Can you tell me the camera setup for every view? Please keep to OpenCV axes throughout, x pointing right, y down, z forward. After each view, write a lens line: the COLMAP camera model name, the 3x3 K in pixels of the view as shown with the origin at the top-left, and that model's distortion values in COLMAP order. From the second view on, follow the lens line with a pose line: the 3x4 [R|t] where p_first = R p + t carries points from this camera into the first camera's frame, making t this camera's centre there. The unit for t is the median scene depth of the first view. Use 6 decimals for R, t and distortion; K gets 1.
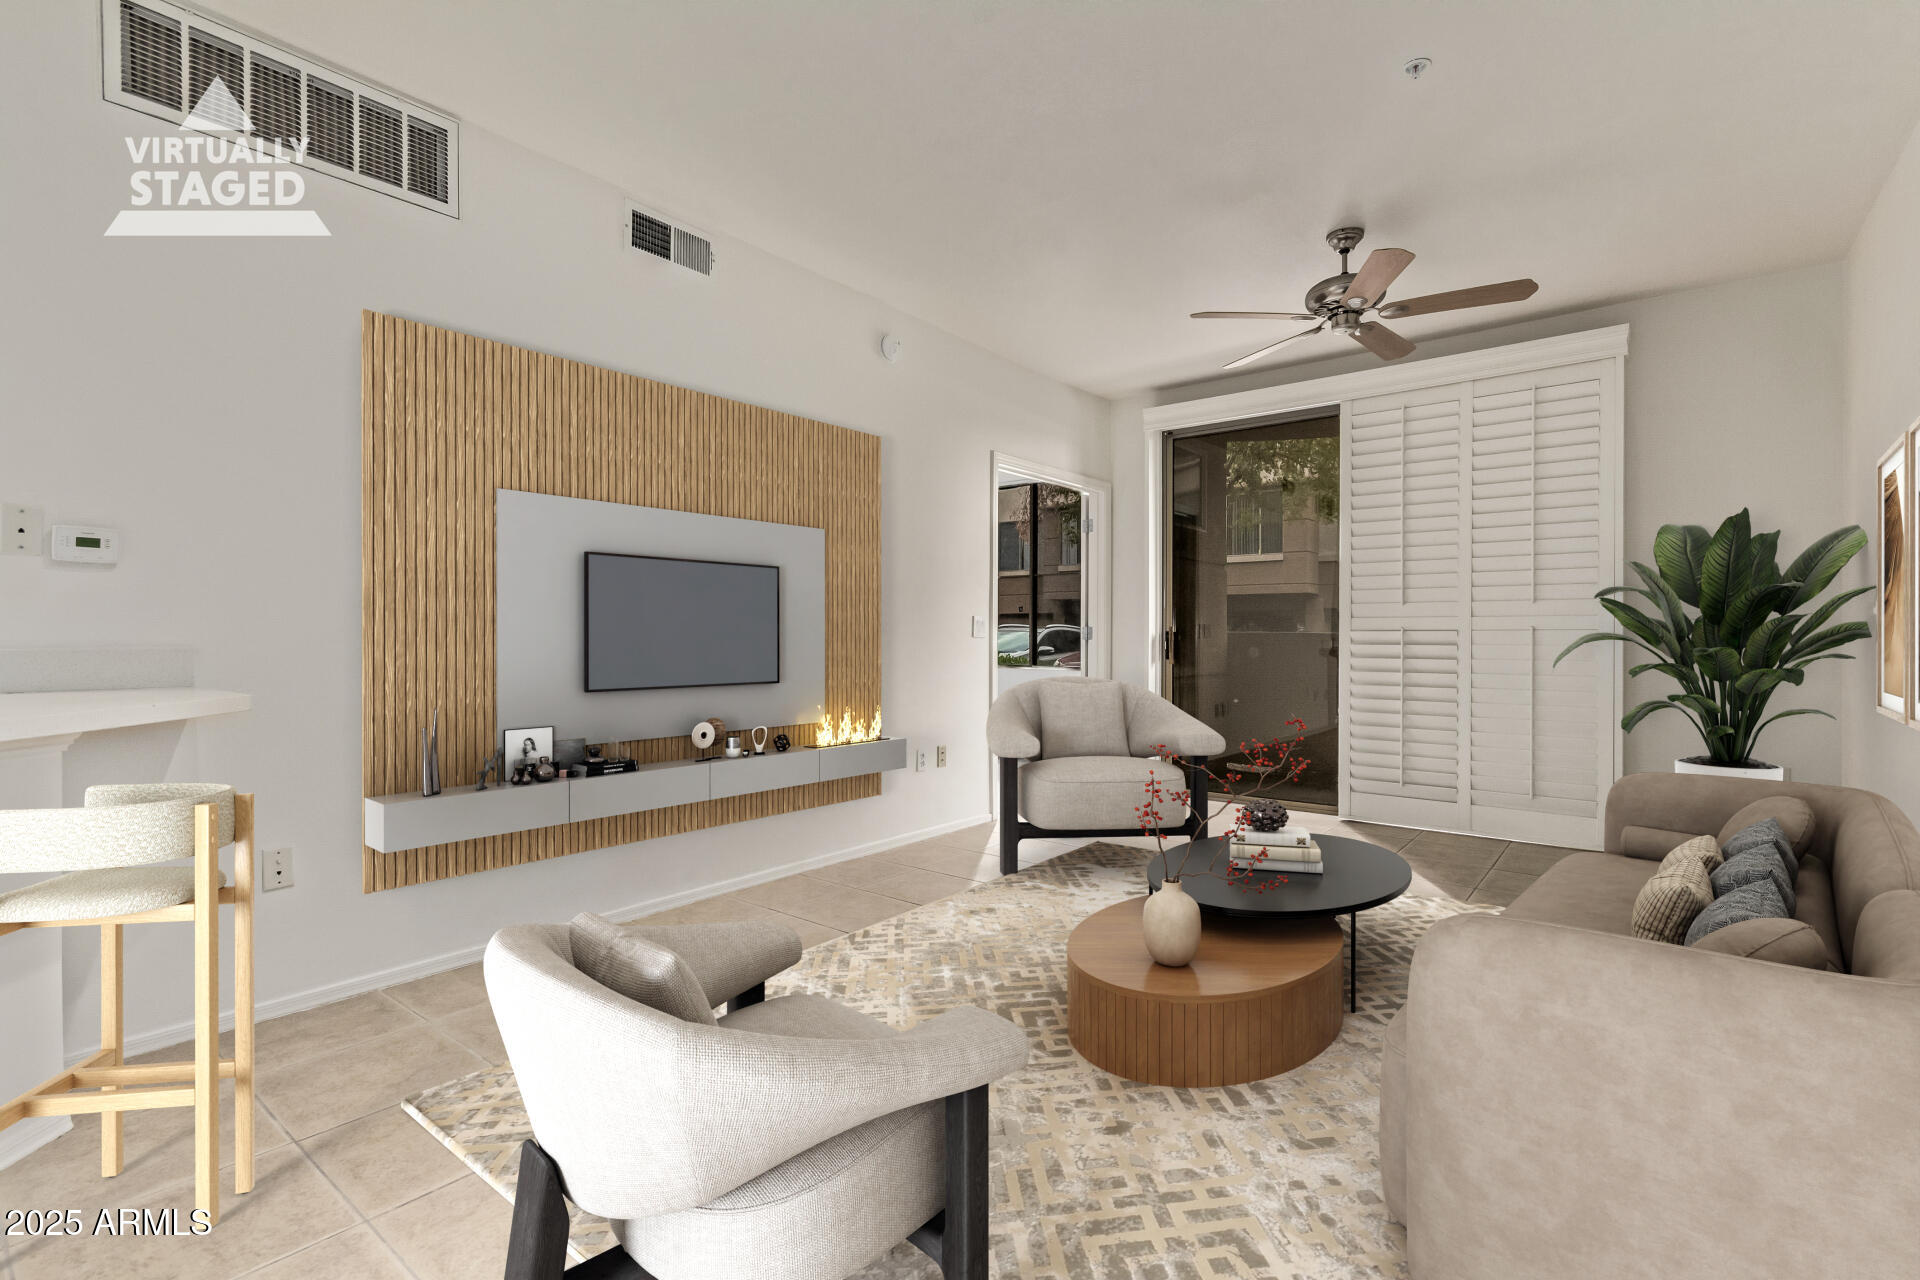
lens RADIAL K [[883.9, 0, 967.6], [0, 883.9, 638.9], [0, 0, 1]] dist [0.004030, 0.000234]
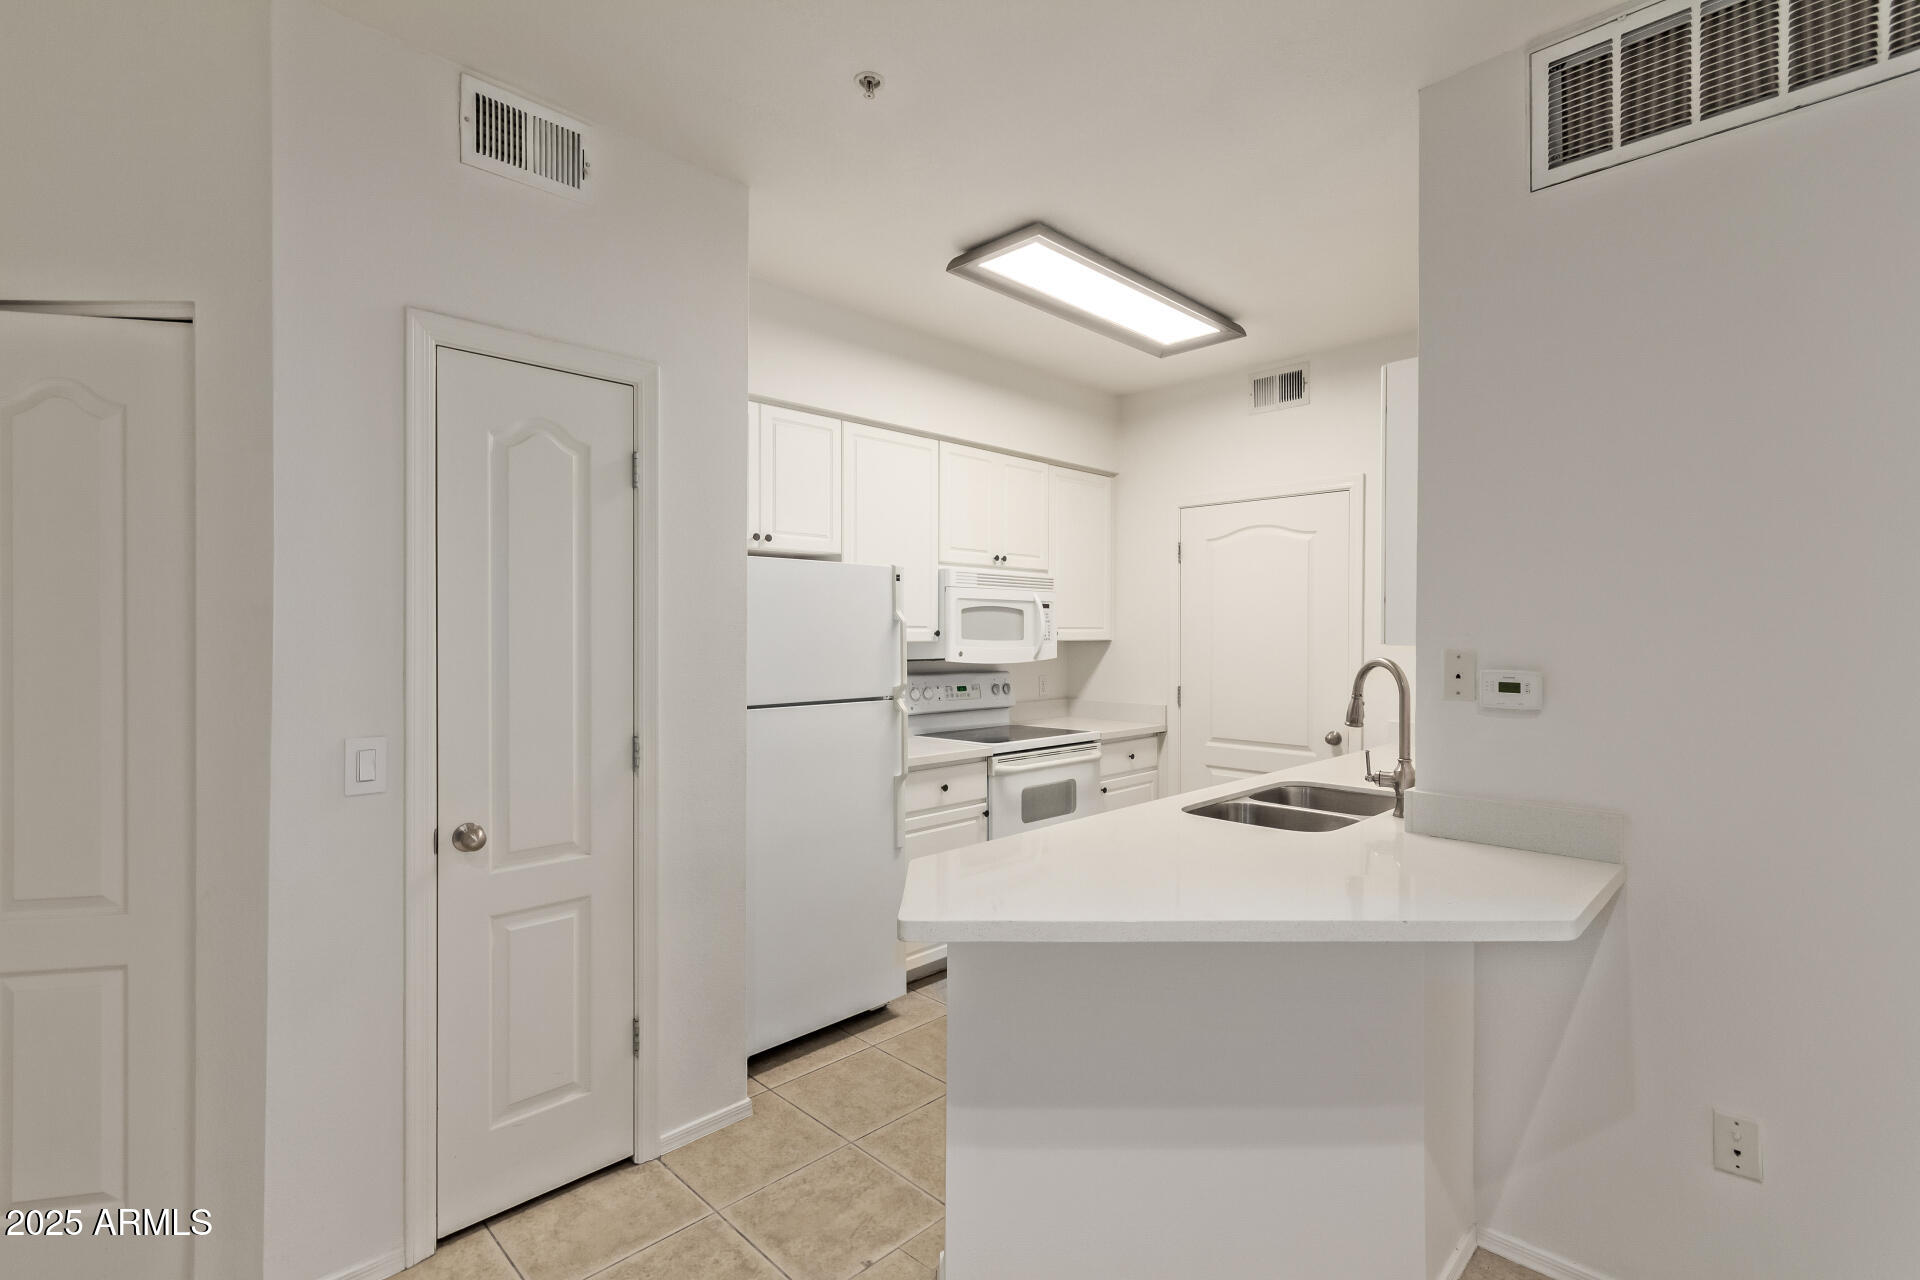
lens RADIAL K [[883.9, 0, 967.6], [0, 883.9, 638.9], [0, 0, 1]] dist [0.004030, 0.000234]
pose [[-0.099997, 0.001761, -0.994986, -0.024261], [-0.002286, 0.999995, 0.002000, -0.155943], [0.994985, 0.002475, -0.099993, 0.522360]]
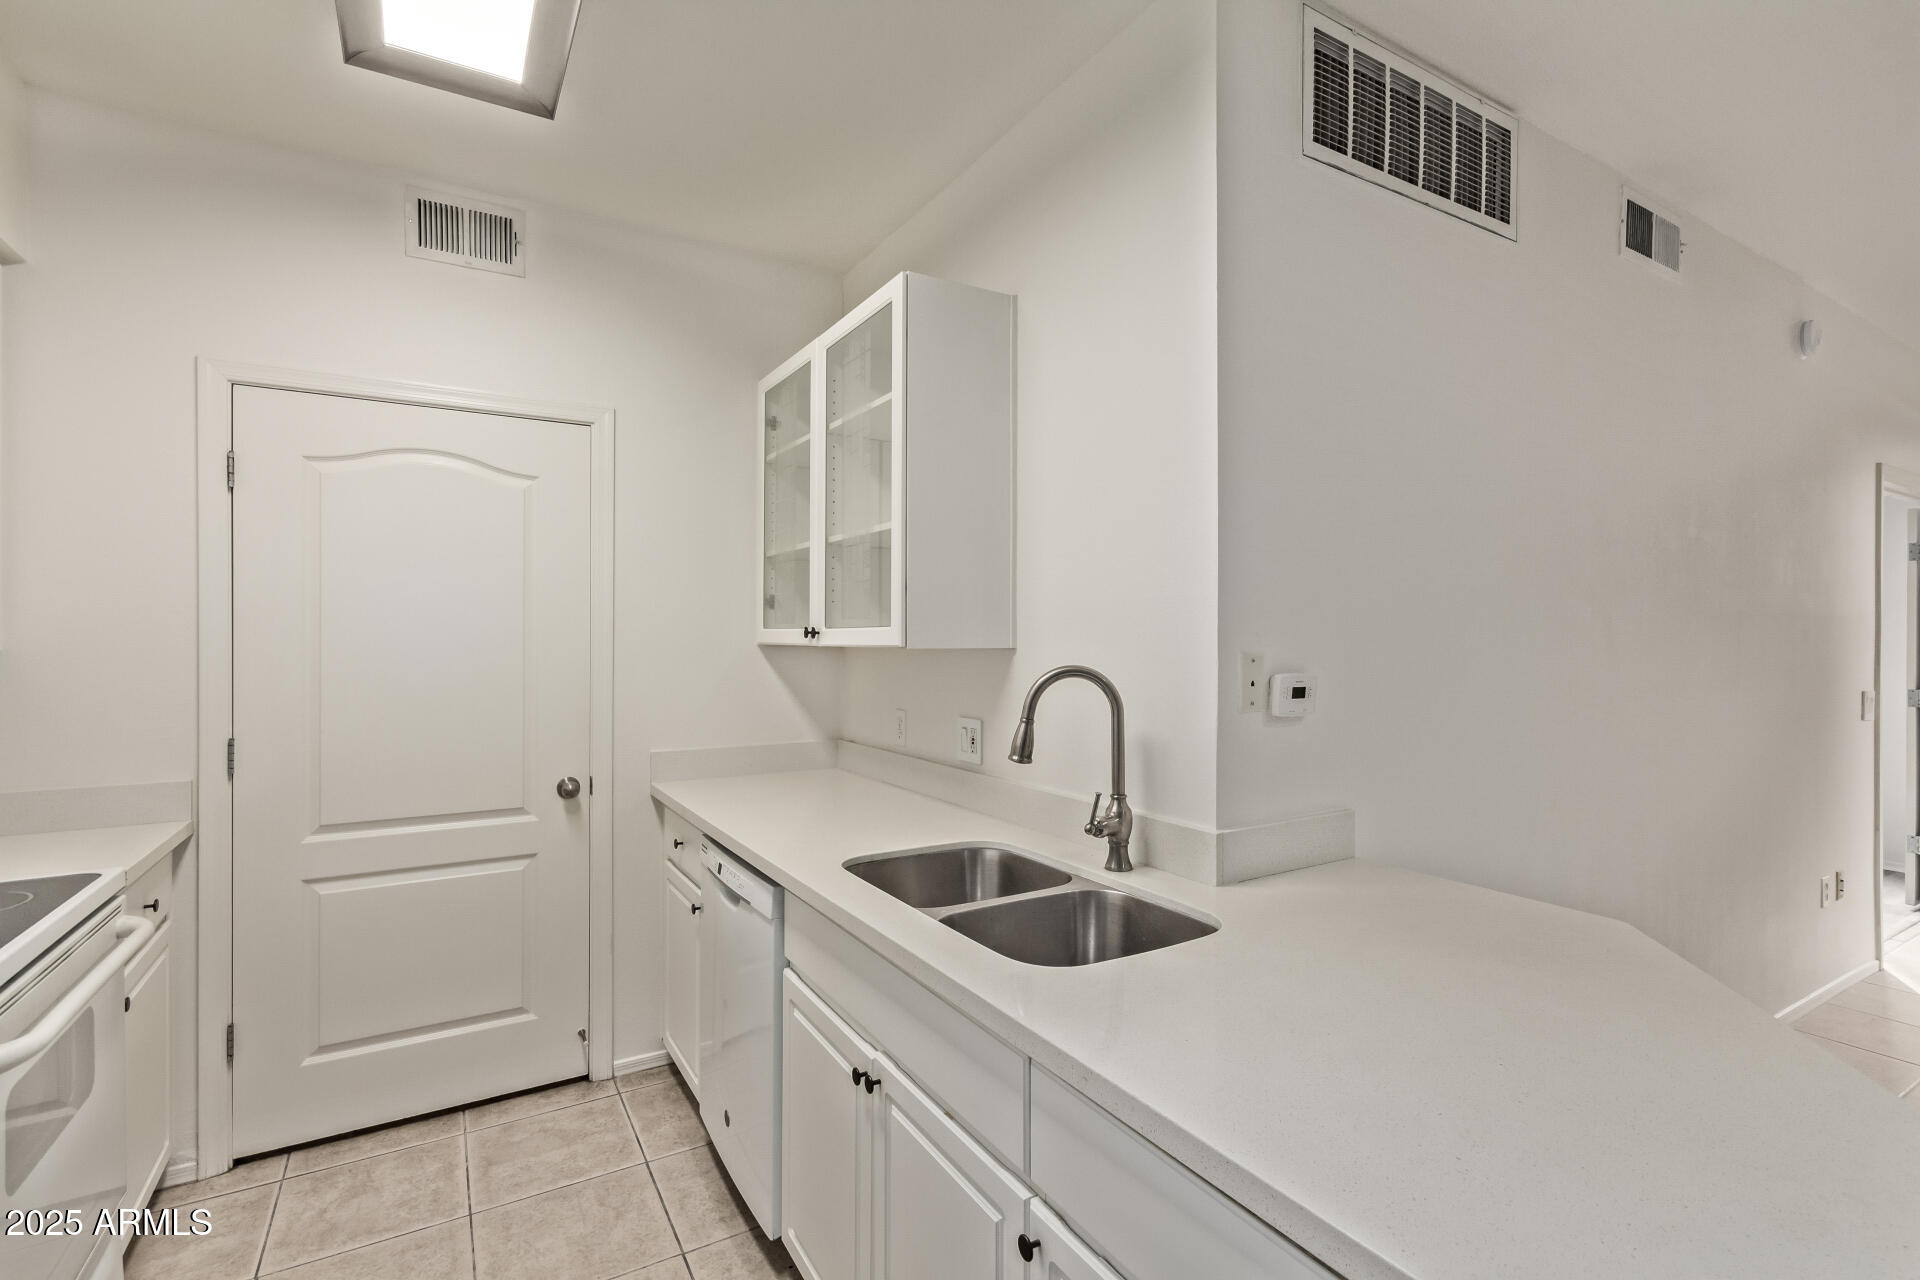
lens RADIAL K [[883.9, 0, 967.6], [0, 883.9, 638.9], [0, 0, 1]] dist [0.004030, 0.000234]
pose [[0.941419, -0.001745, -0.337234, -0.981567], [0.001817, 0.999998, -0.000101, -0.155913], [0.337234, -0.000518, 0.941421, 0.118601]]
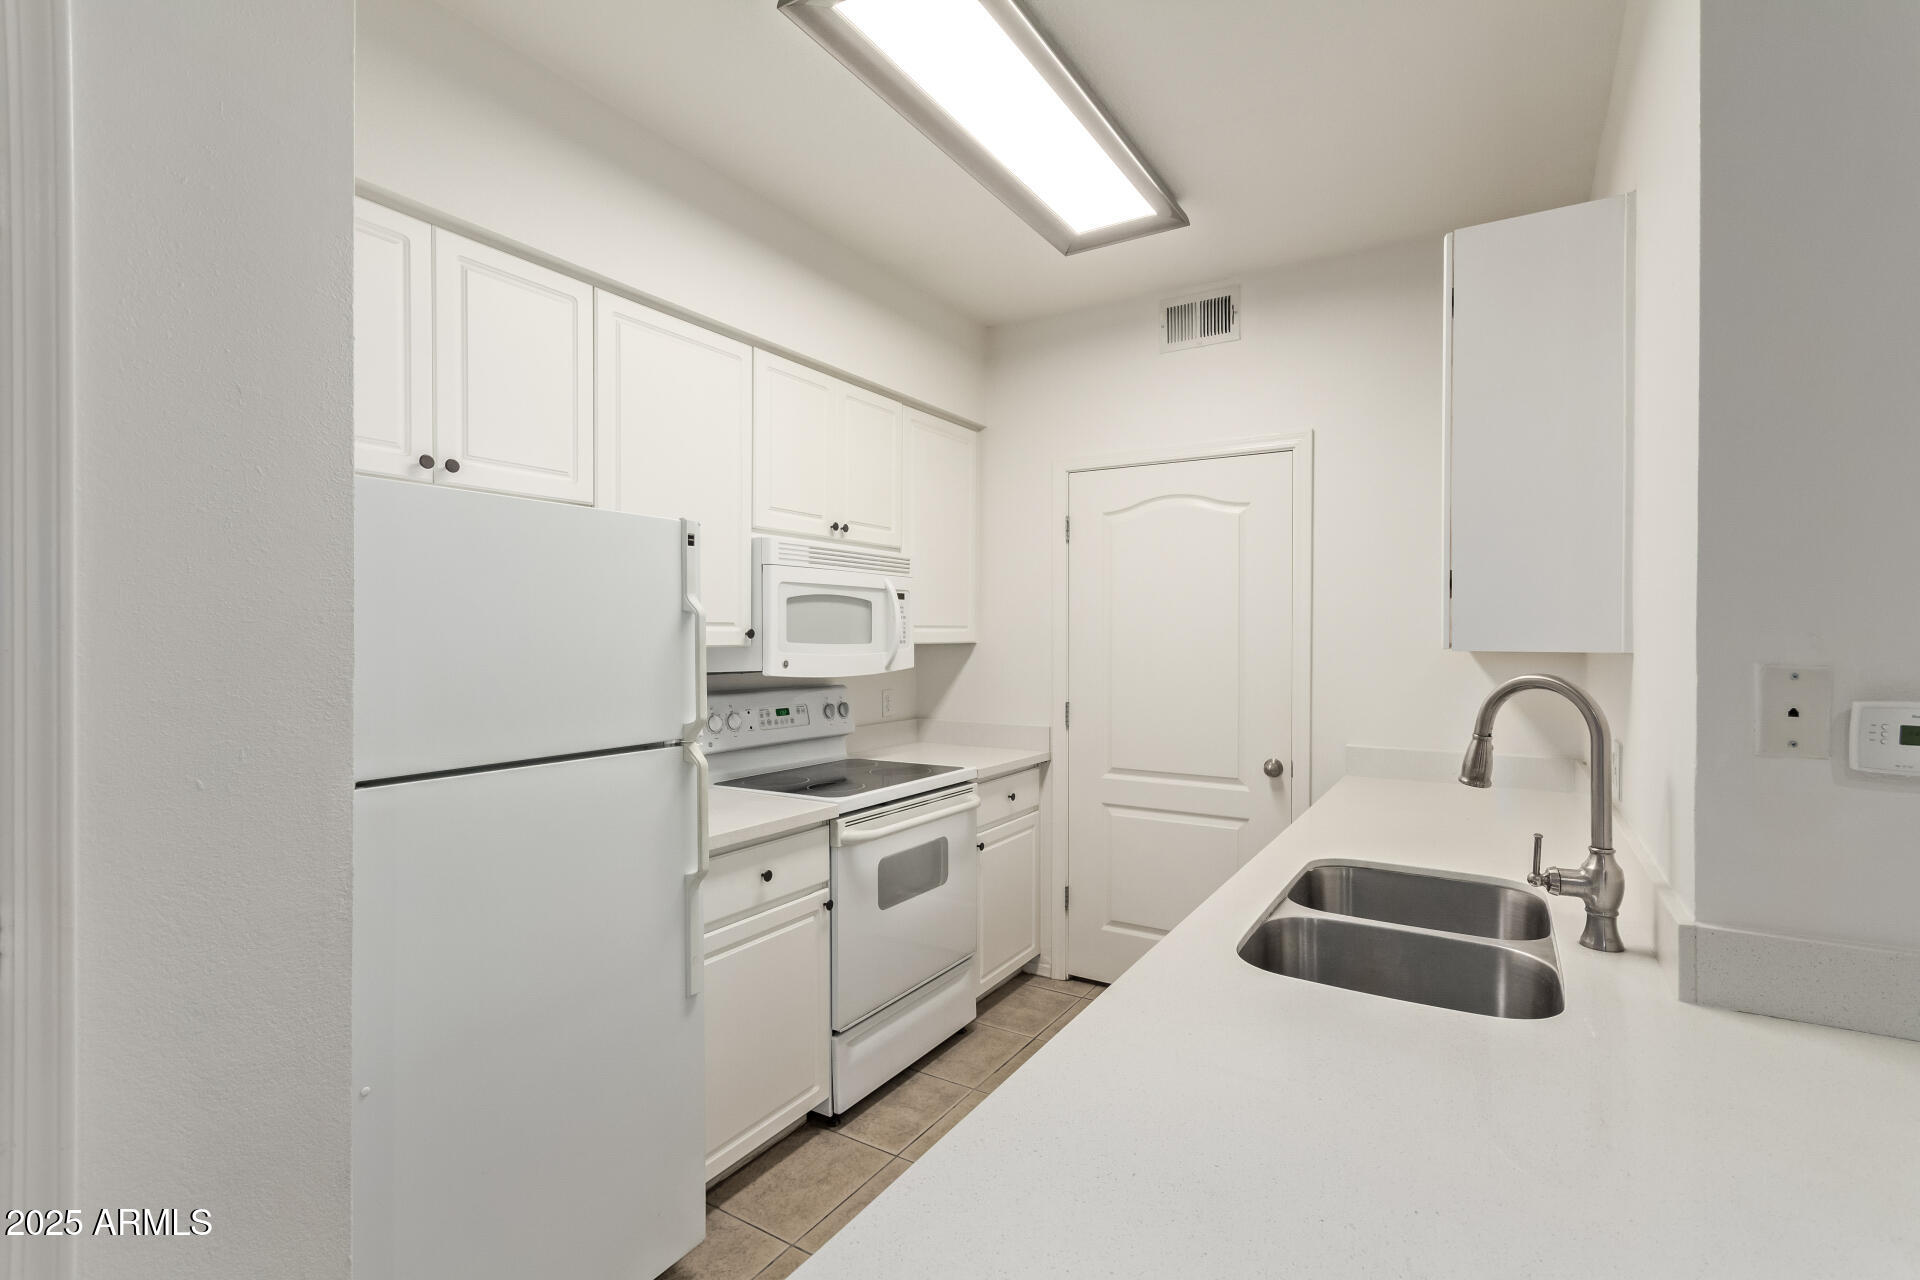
lens RADIAL K [[883.9, 0, 967.6], [0, 883.9, 638.9], [0, 0, 1]] dist [0.004030, 0.000234]
pose [[0.132666, 0.000835, -0.991160, -0.572545], [-0.001351, 0.999999, 0.000661, -0.157658], [0.991160, 0.001251, 0.132667, 0.415152]]
